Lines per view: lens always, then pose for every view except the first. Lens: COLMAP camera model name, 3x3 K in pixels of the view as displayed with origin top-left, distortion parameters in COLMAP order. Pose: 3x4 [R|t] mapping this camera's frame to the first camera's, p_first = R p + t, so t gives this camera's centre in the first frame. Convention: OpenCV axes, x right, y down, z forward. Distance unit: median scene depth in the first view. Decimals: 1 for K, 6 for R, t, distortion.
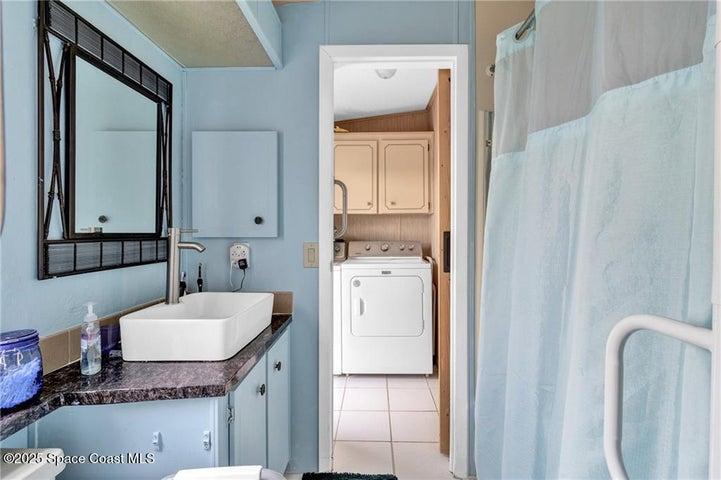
lens RADIAL K [[333.8, 0, 361.5], [0, 333.8, 234.1], [0, 0, 1]] dist [-0.001318, -0.000077]
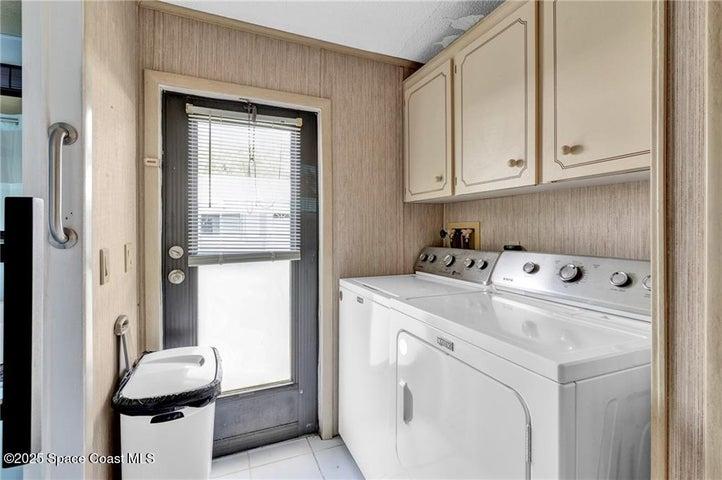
lens RADIAL K [[334.3, 0, 362.0], [0, 334.3, 234.1], [0, 0, 1]] dist [-0.001318, -0.000077]
pose [[0.420735, 0.005602, -0.907166, 0.316448], [-0.001637, 0.999984, 0.005415, -0.005589], [0.907182, -0.000793, 0.420738, 0.653098]]
